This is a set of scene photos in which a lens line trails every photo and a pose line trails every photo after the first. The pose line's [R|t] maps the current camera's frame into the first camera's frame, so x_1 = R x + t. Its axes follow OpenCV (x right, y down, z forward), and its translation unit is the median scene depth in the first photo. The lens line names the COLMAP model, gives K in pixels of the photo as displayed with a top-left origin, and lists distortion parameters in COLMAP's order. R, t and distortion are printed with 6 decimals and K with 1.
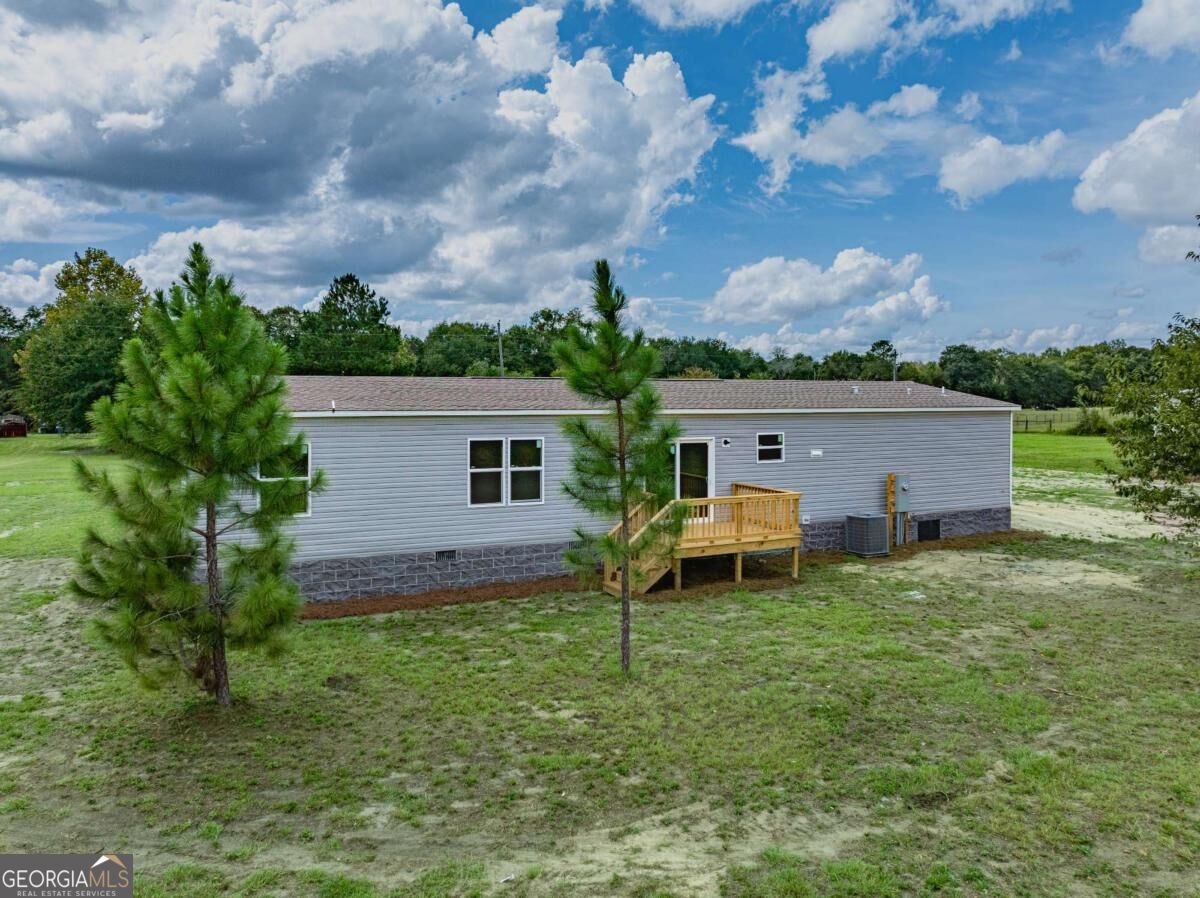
lens RADIAL K [[861.7, 0, 604.3], [0, 861.7, 402.7], [0, 0, 1]] dist [-0.033353, 0.024153]
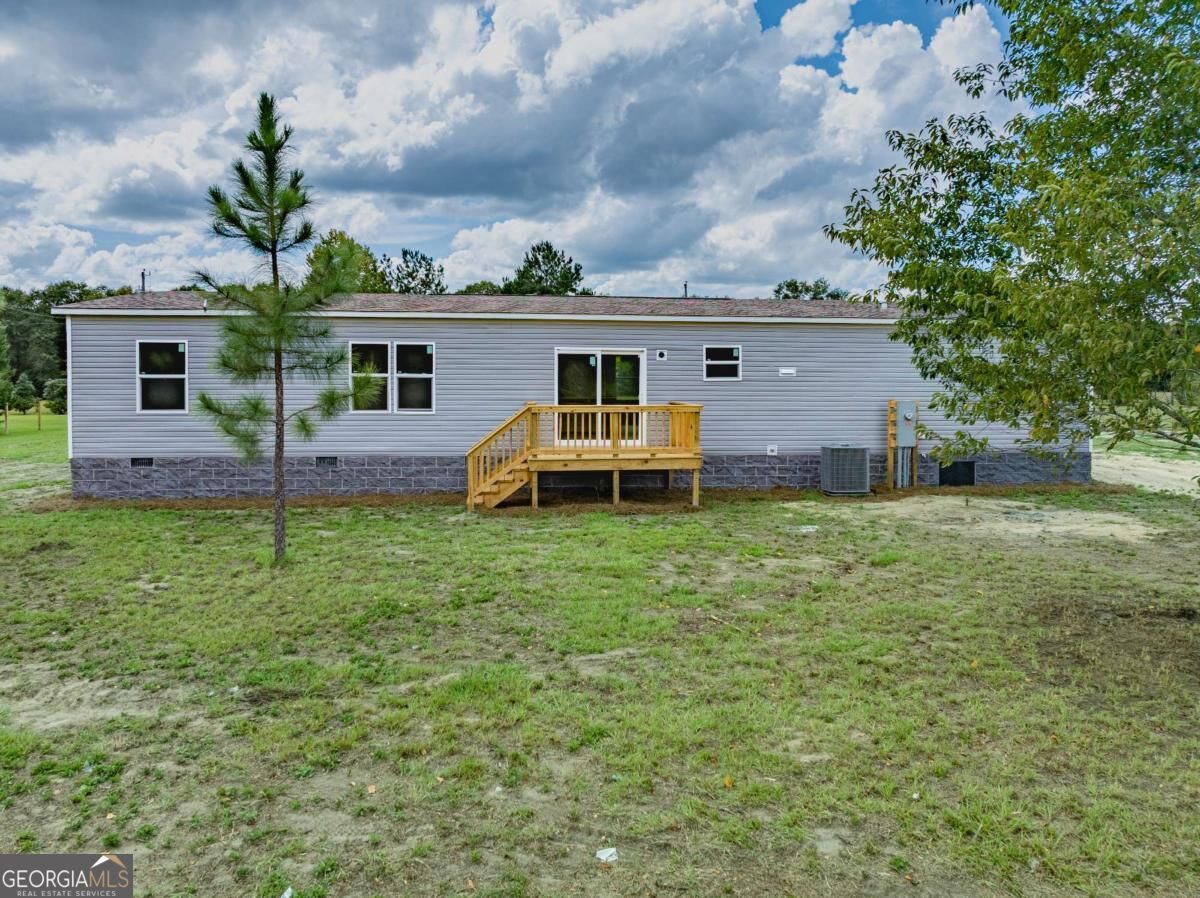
lens RADIAL K [[855.0, 0, 596.9], [0, 855.0, 404.2], [0, 0, 1]] dist [-0.027776, -0.001855]
pose [[0.946433, 0.012250, -0.322667, 0.402009], [-0.006003, 0.999775, 0.020351, 0.088197], [0.322844, -0.017324, 0.946294, 0.179921]]
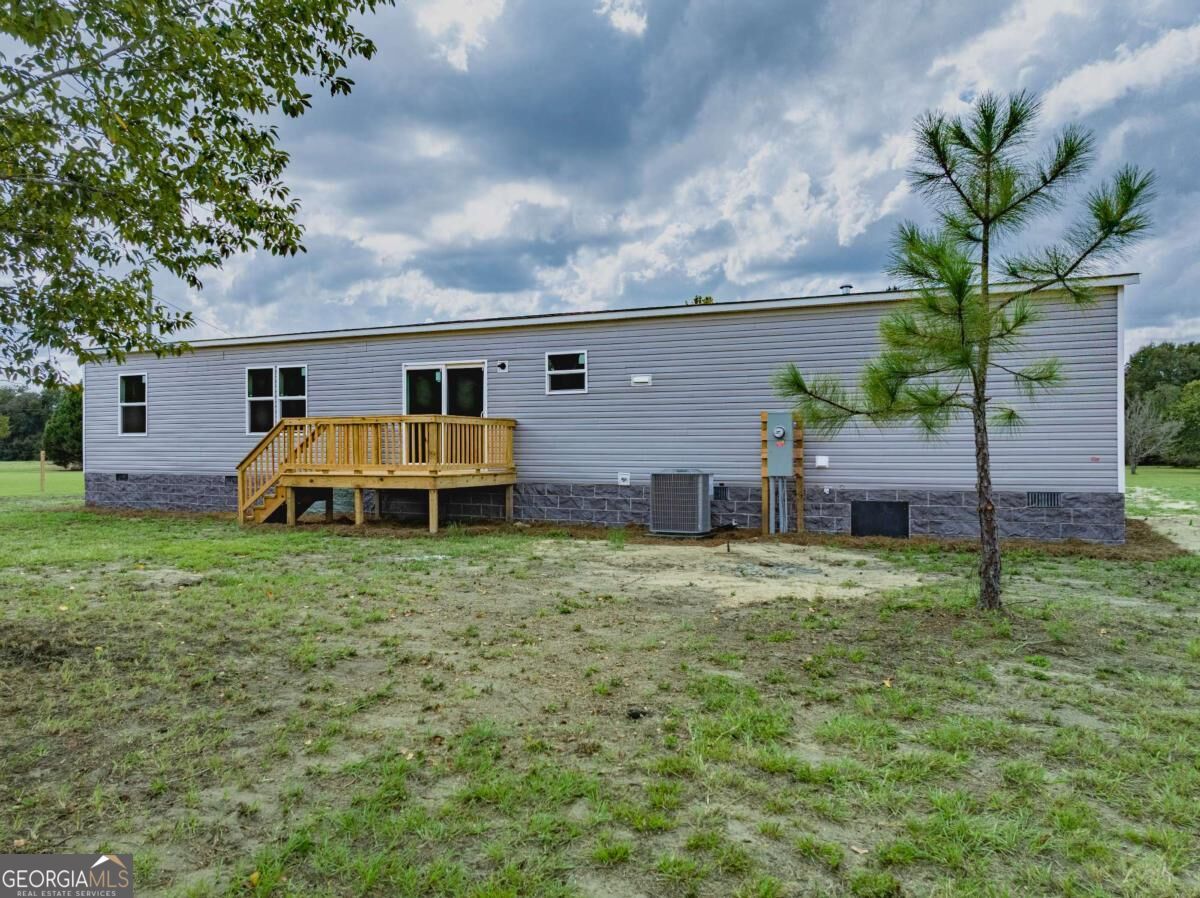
lens RADIAL K [[861.7, 0, 604.3], [0, 861.7, 402.7], [0, 0, 1]] dist [-0.033353, 0.024153]
pose [[0.648797, -0.034573, -0.760176, 0.868562], [-0.001476, 0.998908, -0.046691, 0.127201], [0.760960, 0.031415, 0.648037, 0.647007]]
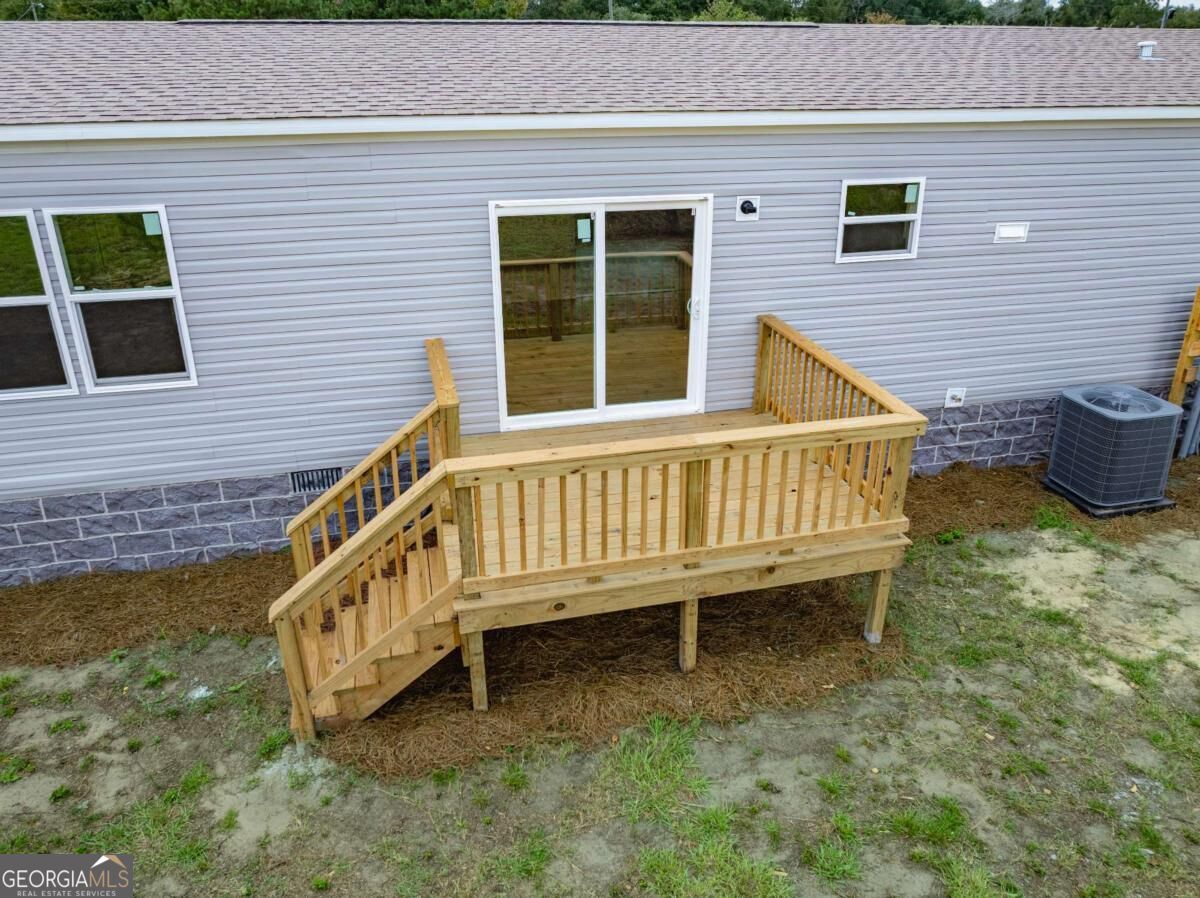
lens RADIAL K [[861.7, 0, 604.3], [0, 861.7, 402.7], [0, 0, 1]] dist [-0.033353, 0.024153]
pose [[0.979633, 0.075538, -0.186046, 0.174437], [-0.000639, 0.927709, 0.373304, -0.014270], [0.200795, -0.365582, 0.908862, 0.704917]]
